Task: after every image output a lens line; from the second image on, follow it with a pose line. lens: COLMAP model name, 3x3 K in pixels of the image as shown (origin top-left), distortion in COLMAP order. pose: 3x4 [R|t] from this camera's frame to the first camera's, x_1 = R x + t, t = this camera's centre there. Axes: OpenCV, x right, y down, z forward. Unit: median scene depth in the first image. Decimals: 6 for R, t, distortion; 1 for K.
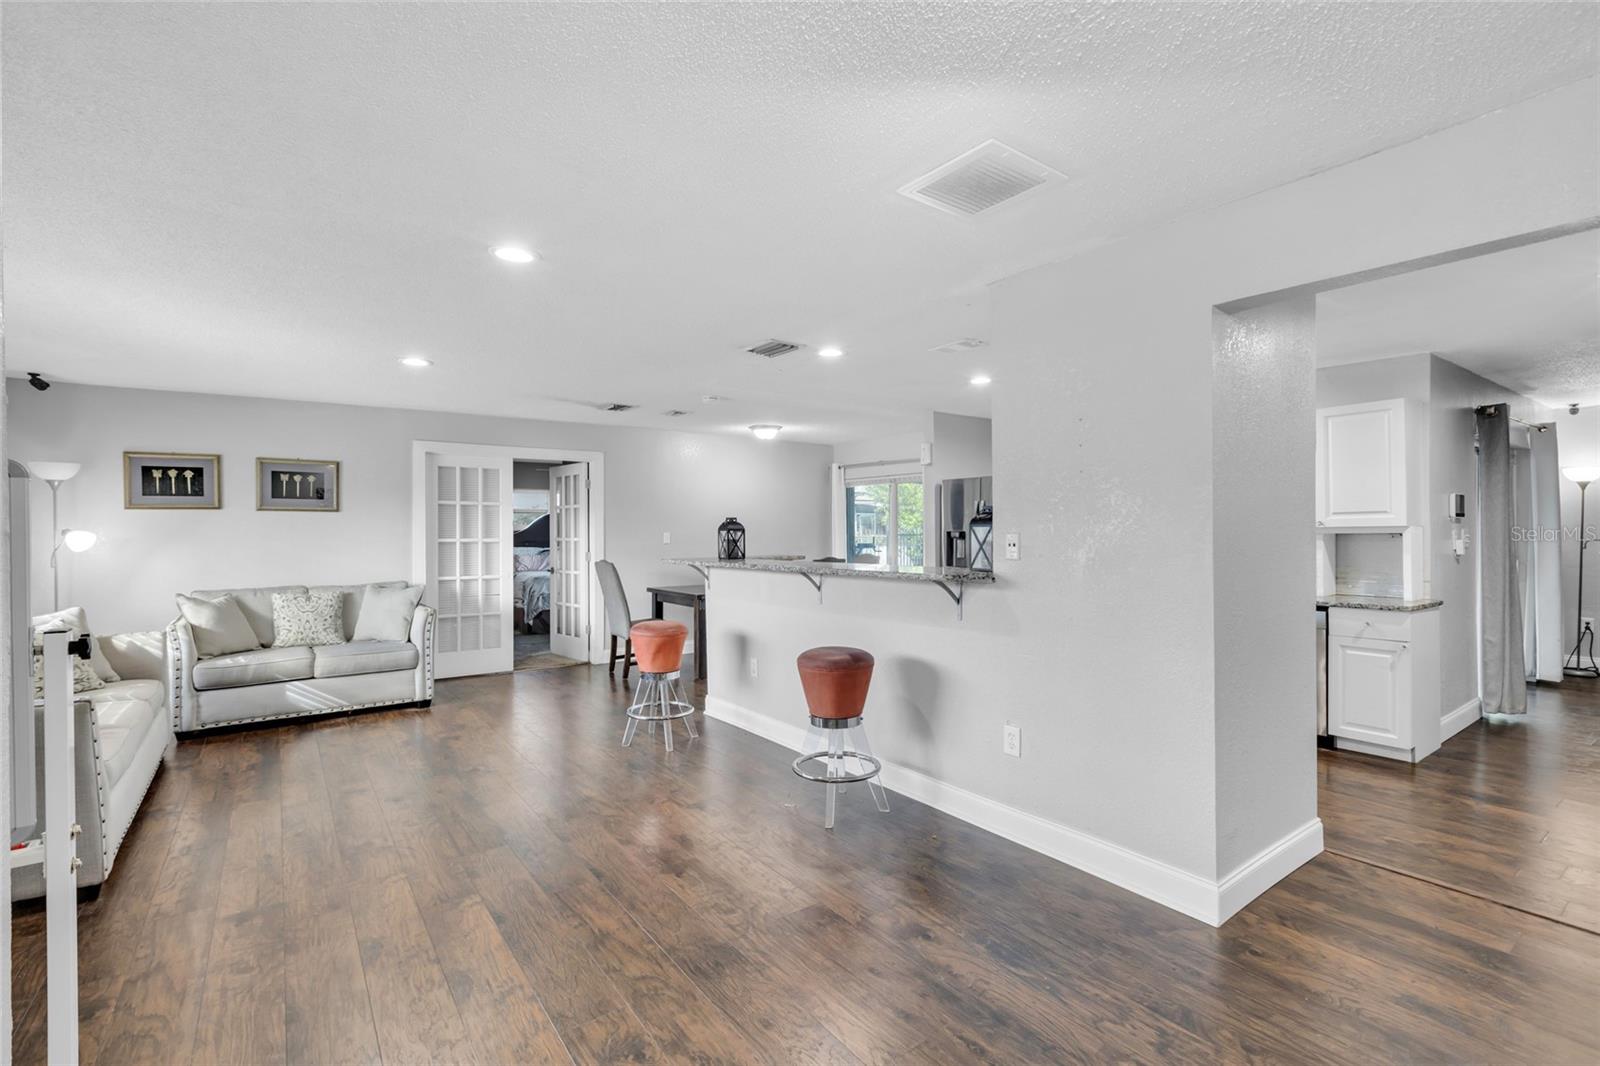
lens RADIAL K [[717.9, 0, 800.0], [0, 717.9, 528.3], [0, 0, 1]] dist [0.001153, 0.000189]
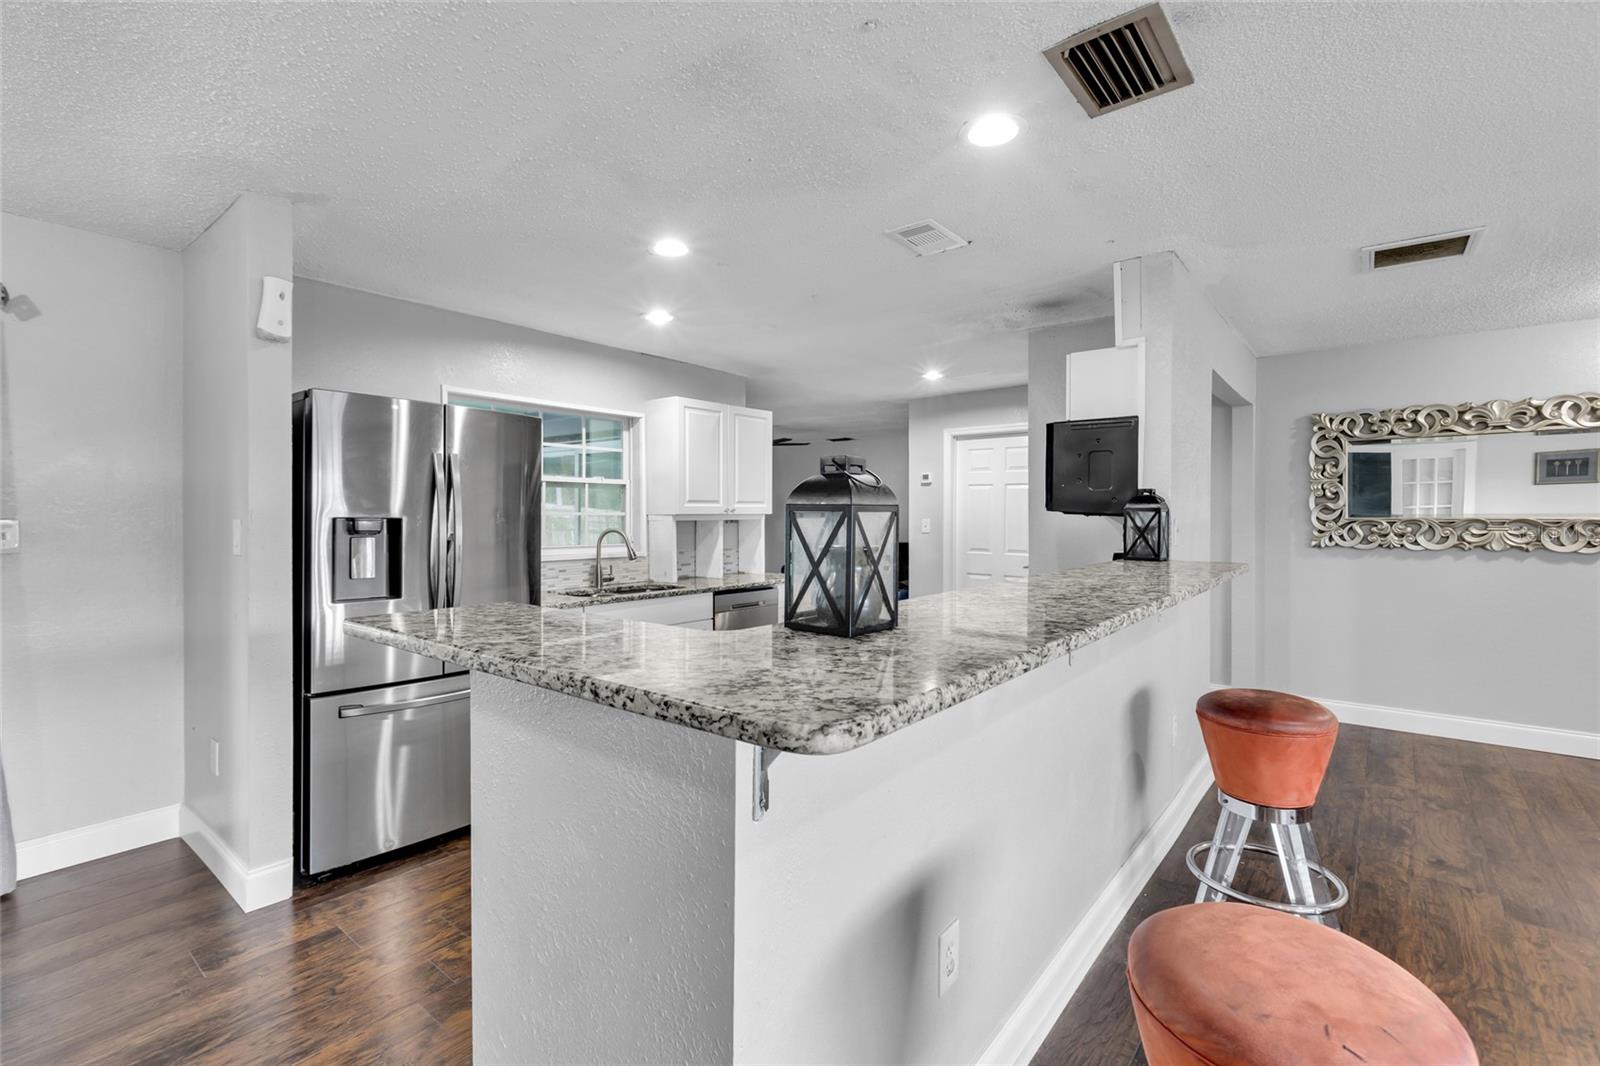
lens RADIAL K [[717.9, 0, 800.0], [0, 717.9, 528.3], [0, 0, 1]] dist [0.001153, 0.000189]
pose [[-0.245301, -0.011893, 0.969374, -0.385068], [-0.003731, 0.999929, 0.011324, 0.007857], [-0.969440, -0.000839, -0.245328, 1.267084]]
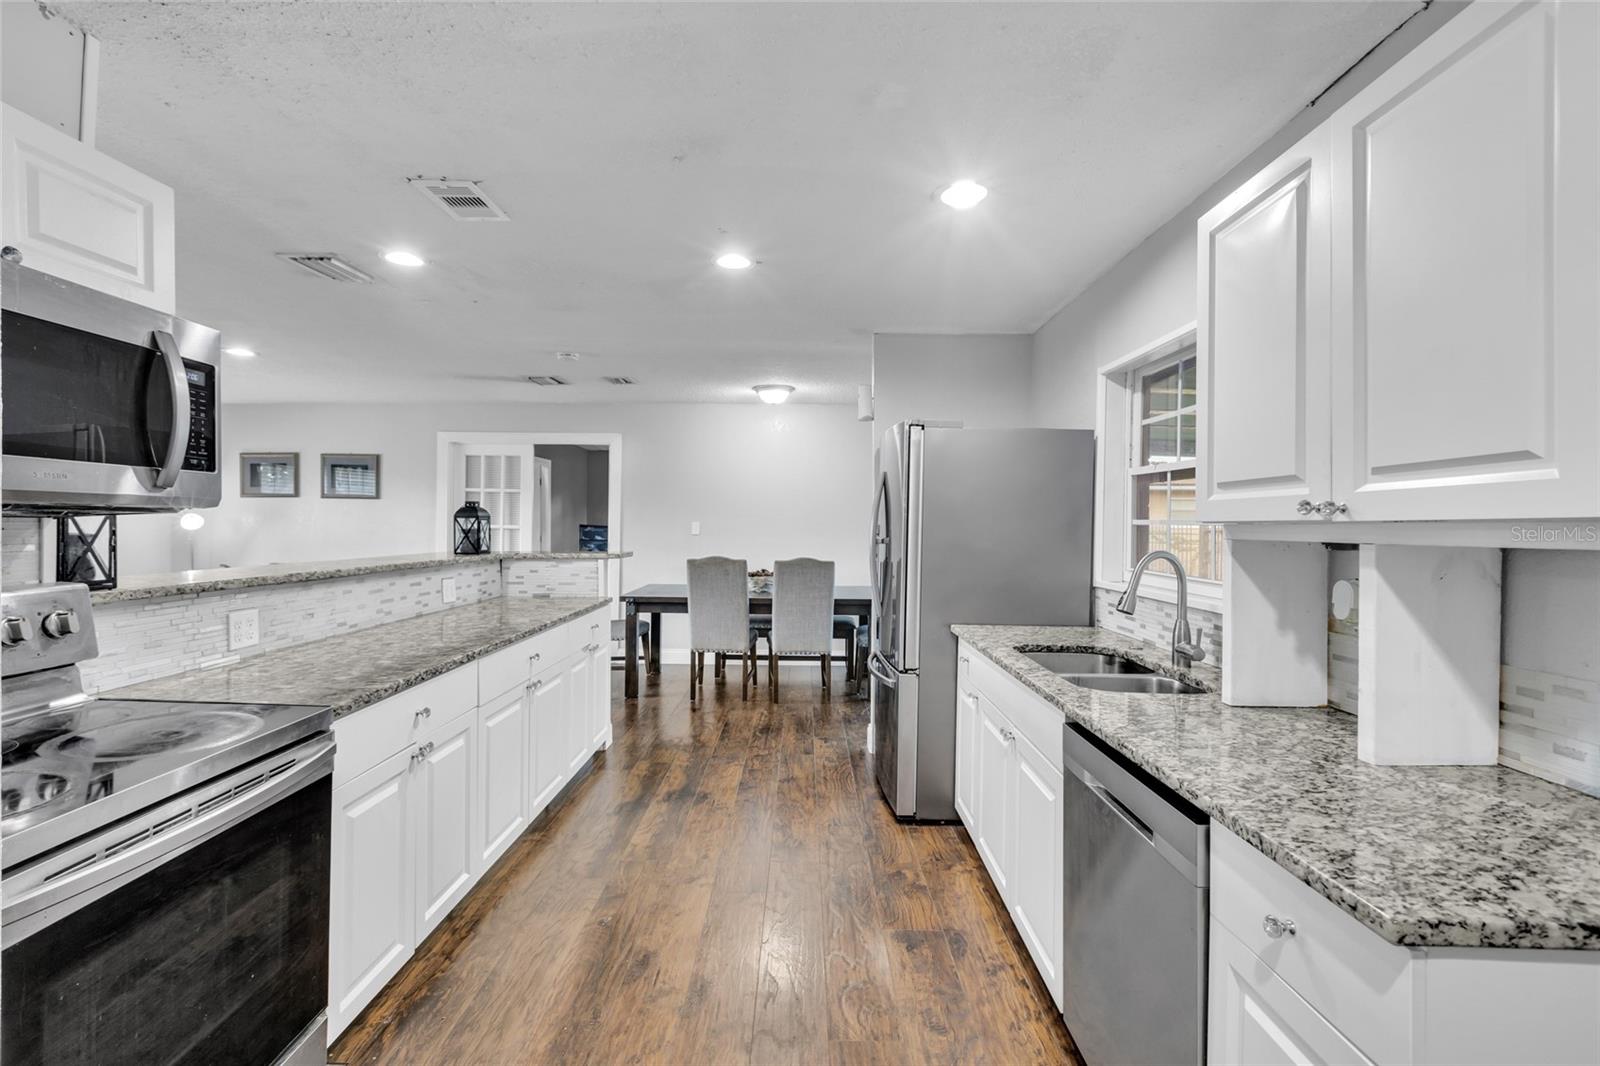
lens RADIAL K [[725.2, 0, 789.2], [0, 725.2, 530.6], [0, 0, 1]] dist [0.006839, 0.000395]
pose [[0.784255, 0.019082, -0.620145, 0.788222], [-0.009309, 0.999776, 0.018991, -0.001176], [0.620369, -0.009121, 0.784257, 0.694981]]
